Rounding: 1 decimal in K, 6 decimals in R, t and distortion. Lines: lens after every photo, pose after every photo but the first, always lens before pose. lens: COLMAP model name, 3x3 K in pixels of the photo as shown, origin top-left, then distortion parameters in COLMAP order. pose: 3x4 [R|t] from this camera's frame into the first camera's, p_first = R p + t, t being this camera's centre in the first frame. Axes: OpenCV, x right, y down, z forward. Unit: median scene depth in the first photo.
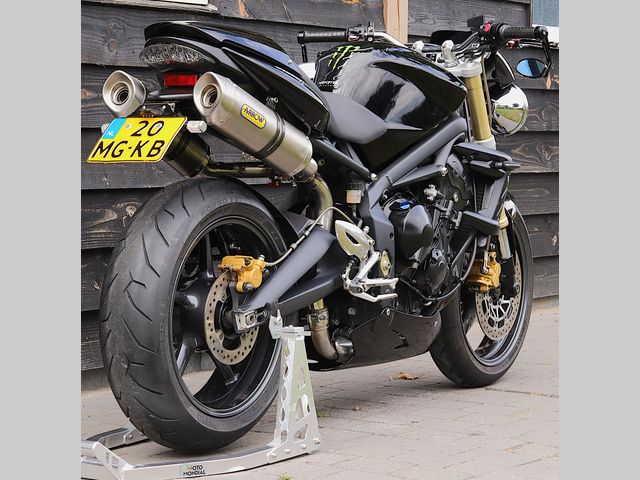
lens RADIAL K [[1705.1, 0, 320.0], [0, 1705.1, 240.0], [0, 0, 1]] dist [-0.079584, -0.116933]
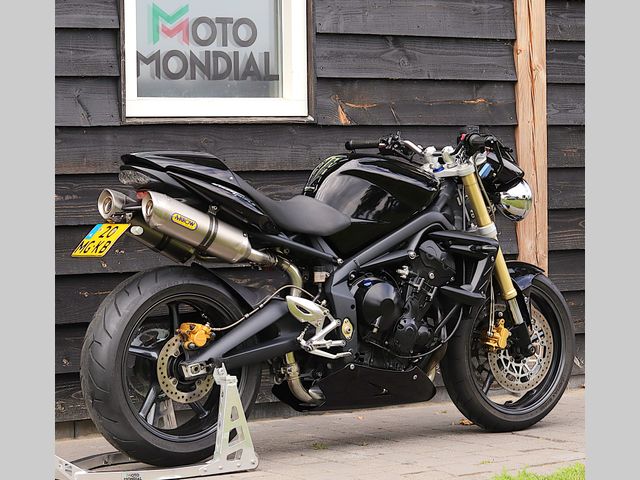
lens RADIAL K [[1866.0, 0, 320.0], [0, 1866.0, 240.0], [0, 0, 1]] dist [-0.065121, -0.230479]
pose [[0.943633, -0.010835, -0.330817, 0.500965], [0.000941, 0.999548, -0.030054, -0.011088], [0.330993, 0.028049, 0.943216, -0.341424]]
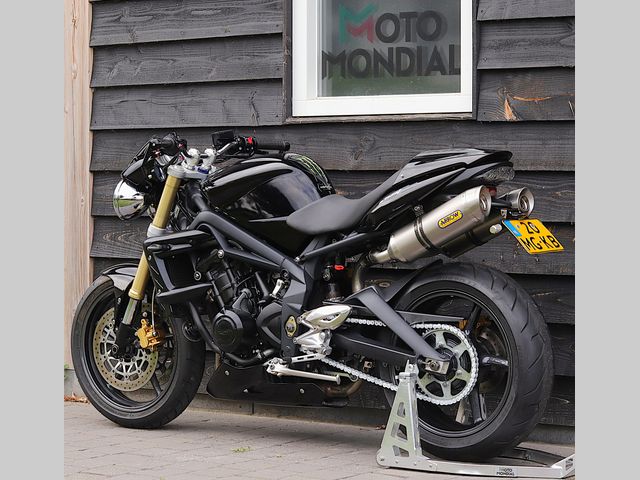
lens RADIAL K [[1866.0, 0, 320.0], [0, 1866.0, 240.0], [0, 0, 1]] dist [-0.065121, -0.230479]
pose [[0.050604, 0.025659, -0.998389, 1.516849], [-0.071323, 0.997210, 0.022013, -0.095449], [0.996169, 0.070095, 0.052293, 1.092312]]
